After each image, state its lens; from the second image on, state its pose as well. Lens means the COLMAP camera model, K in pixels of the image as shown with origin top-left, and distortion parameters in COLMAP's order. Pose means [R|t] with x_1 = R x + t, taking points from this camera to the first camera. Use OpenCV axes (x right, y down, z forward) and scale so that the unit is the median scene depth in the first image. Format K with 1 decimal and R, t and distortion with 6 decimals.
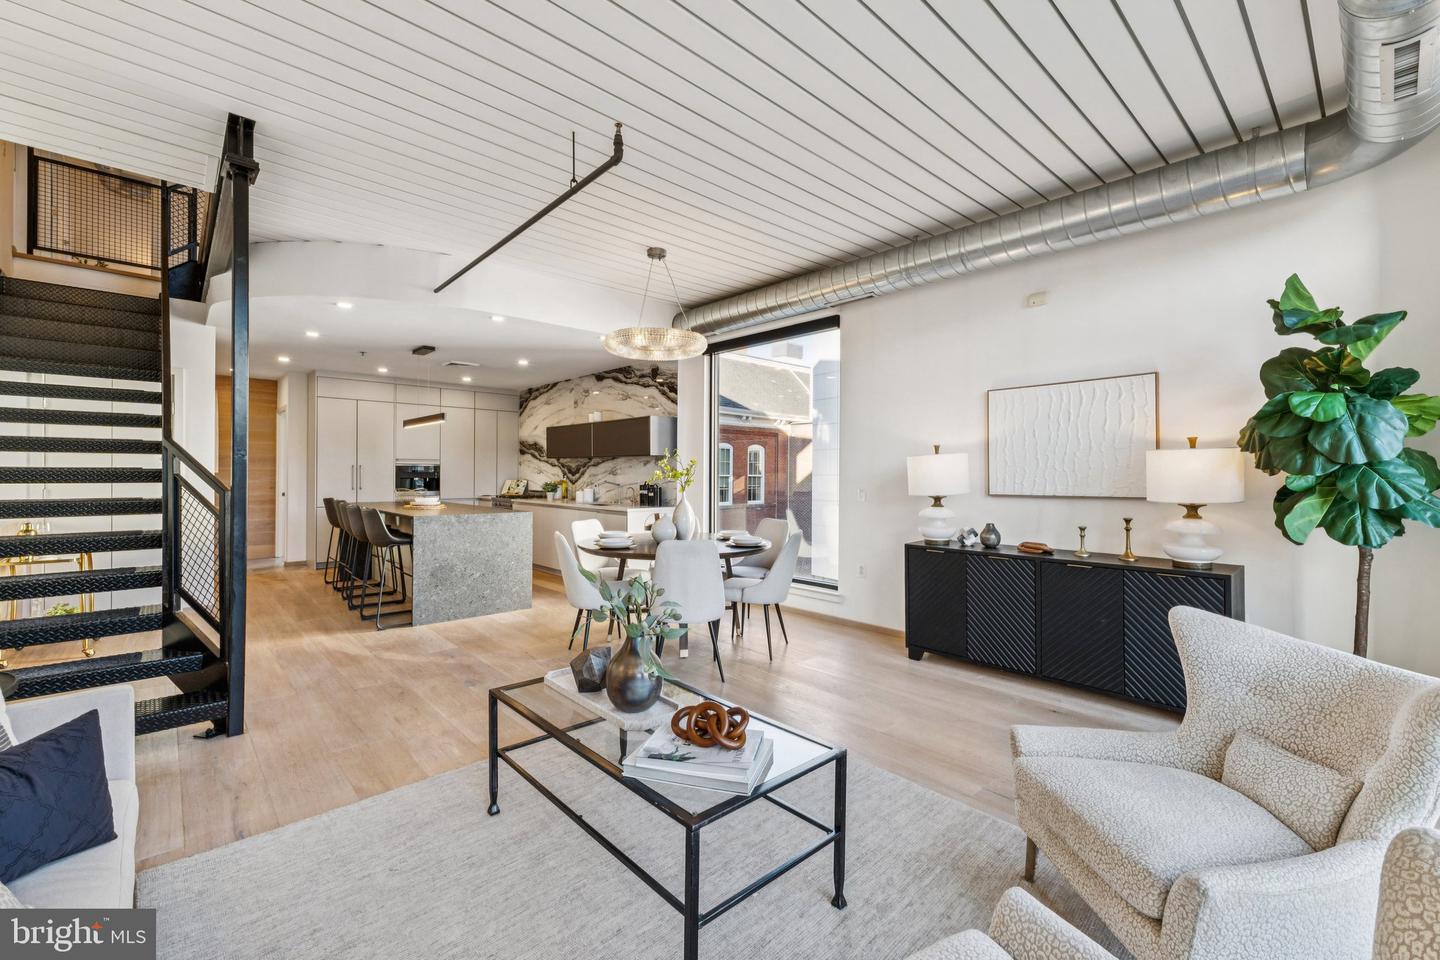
lens RADIAL K [[610.5, 0, 722.6], [0, 610.5, 468.9], [0, 0, 1]] dist [0.004122, 0.000265]
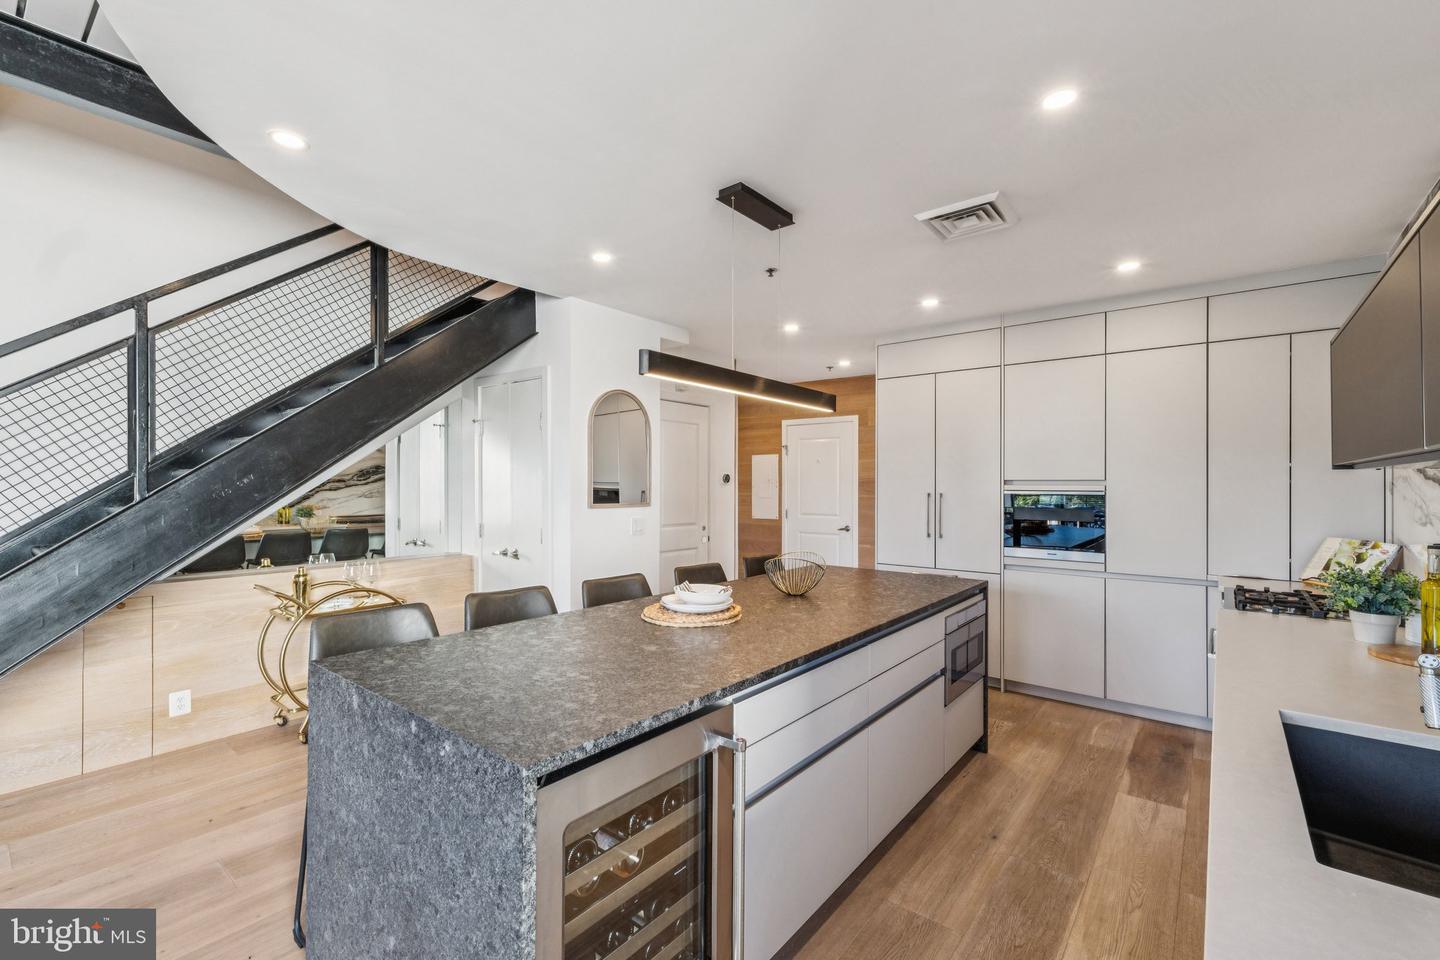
lens RADIAL K [[618.4, 0, 714.8], [0, 618.4, 482.9], [0, 0, 1]] dist [0.002484, 0.000130]
pose [[0.144050, -0.008686, -0.989532, -0.083011], [0.002327, 0.999962, -0.008438, -0.011322], [0.989568, -0.001087, 0.144065, 0.736398]]
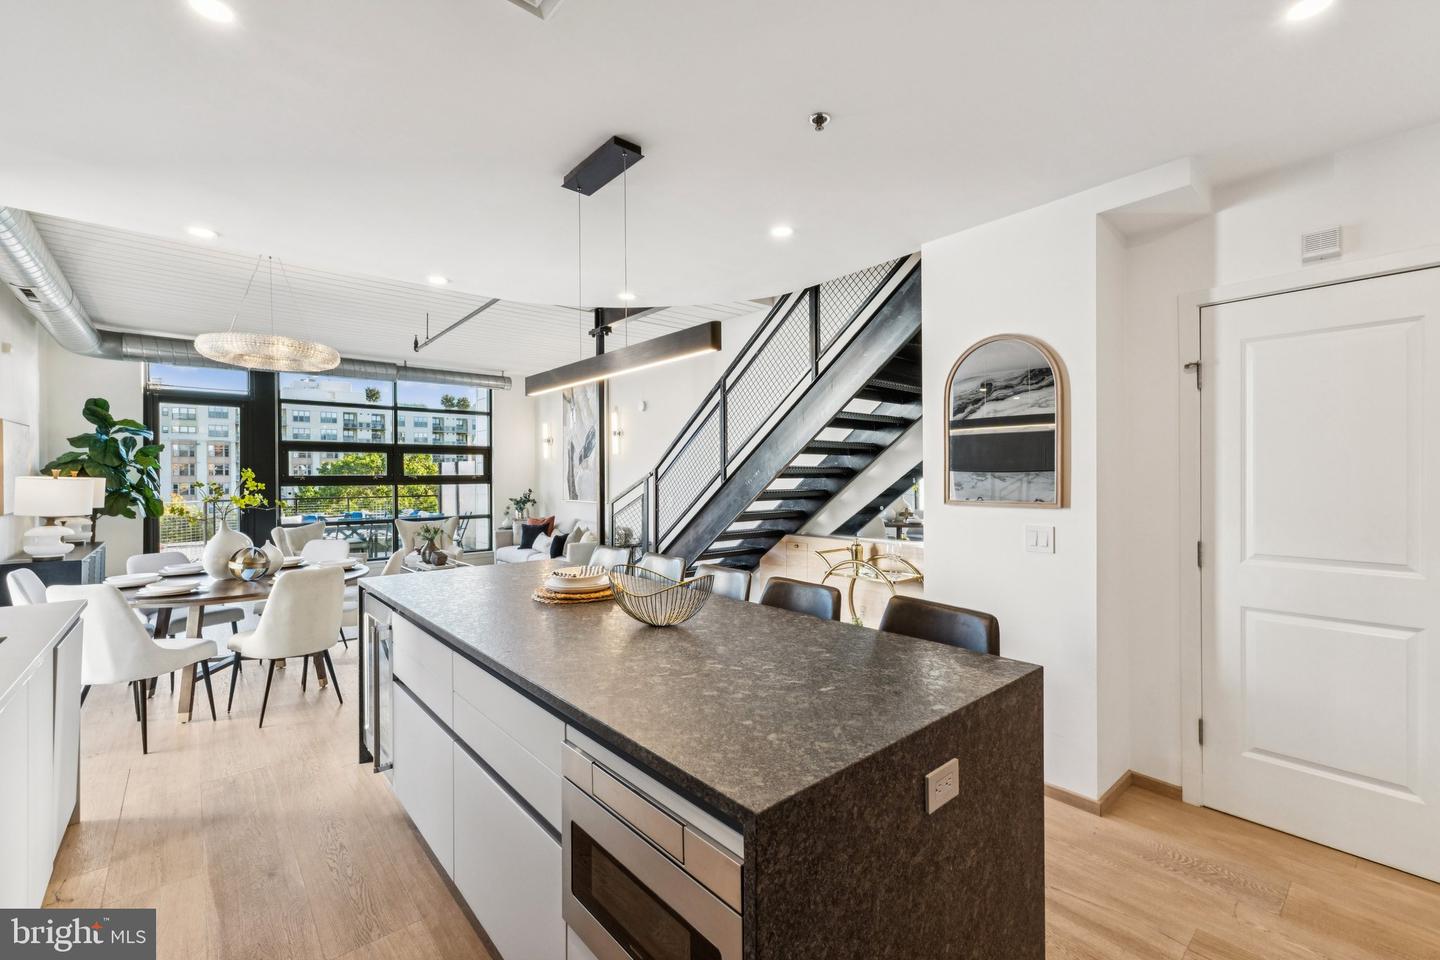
lens RADIAL K [[604.7, 0, 720.0], [0, 604.7, 480.0], [0, 0, 1]] dist [0.001173, 0.000134]
pose [[-0.999837, -0.002541, 0.017850, -0.458410], [-0.002545, 0.999997, -0.000205, -0.010701], [-0.017850, -0.000251, -0.999841, 1.086114]]
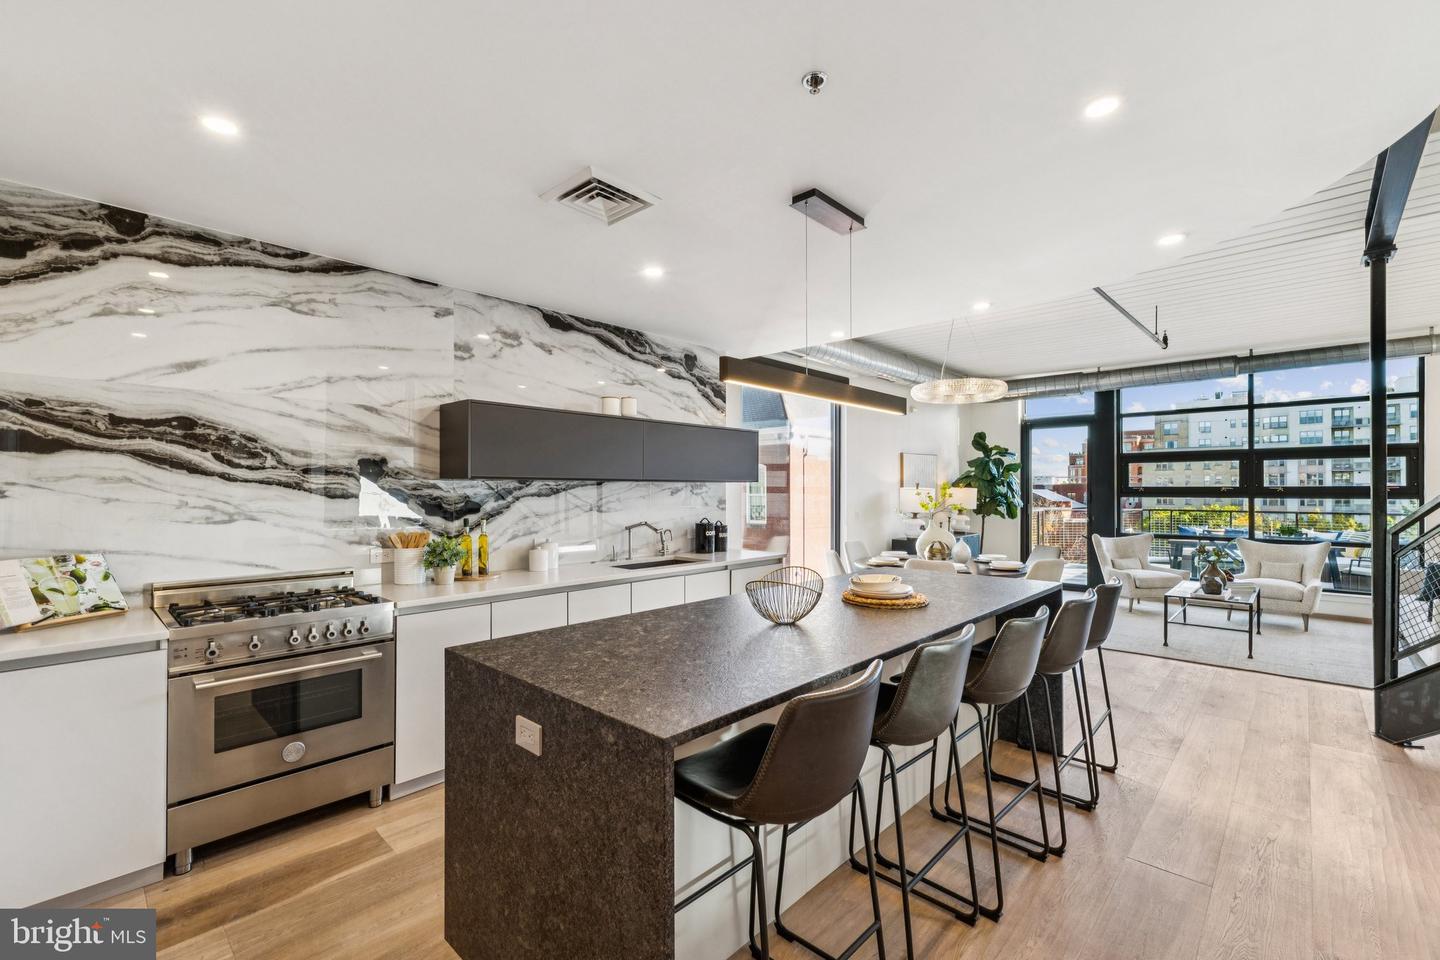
lens RADIAL K [[618.4, 0, 714.8], [0, 618.4, 482.9], [0, 0, 1]] dist [0.002484, 0.000130]
pose [[-0.071771, 0.004960, 0.997409, -0.711081], [-0.005791, 0.999969, -0.005389, -0.013562], [-0.997404, -0.006163, -0.071740, 0.890099]]
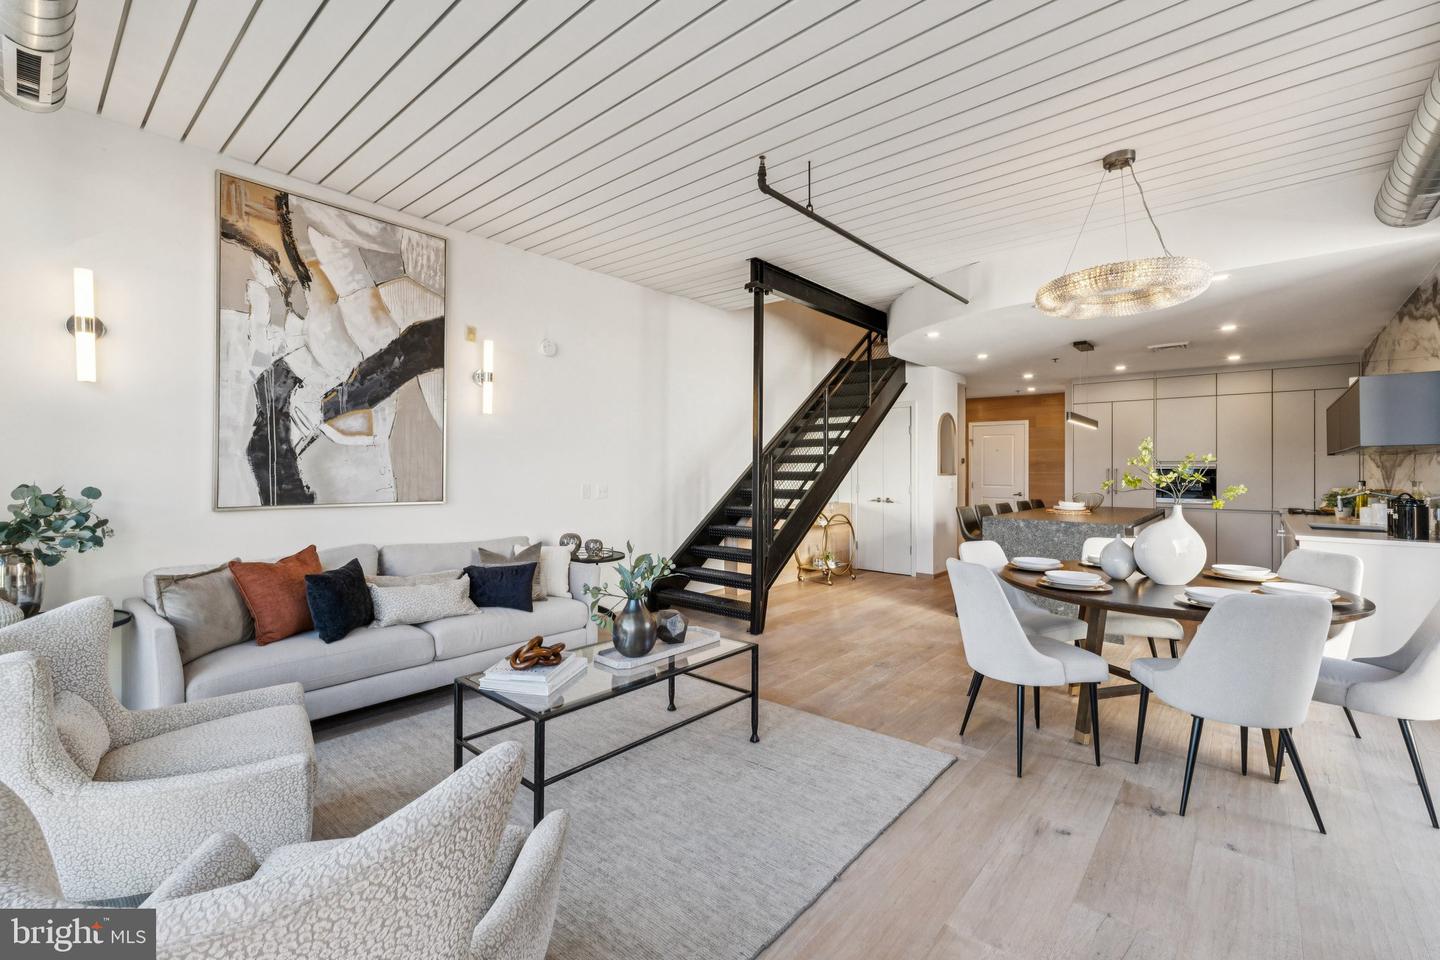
lens RADIAL K [[610.5, 0, 722.6], [0, 610.5, 468.9], [0, 0, 1]] dist [0.004122, 0.000265]
pose [[0.112704, -0.009104, -0.993587, 0.307316], [0.001294, 0.999959, -0.009015, 0.002238], [0.993628, -0.000270, 0.112711, 0.273934]]
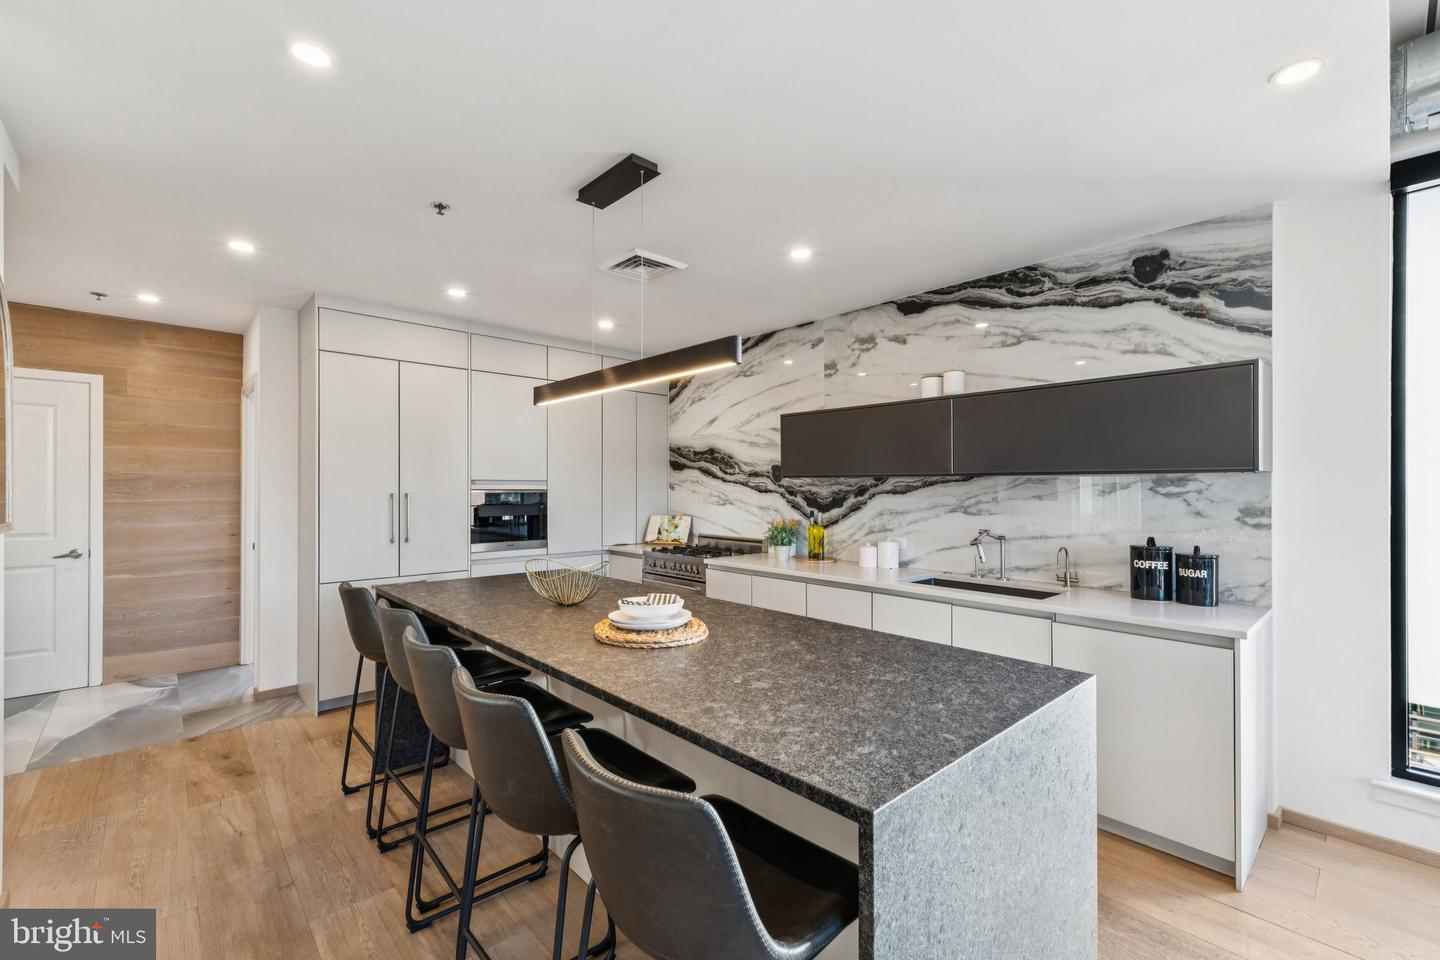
lens RADIAL K [[618.4, 0, 714.8], [0, 618.4, 482.9], [0, 0, 1]] dist [0.002484, 0.000130]
pose [[0.999961, -0.004850, -0.007361, -0.345624], [0.004844, 0.999988, -0.000883, -0.013238], [0.007365, 0.000848, 0.999973, 0.511923]]
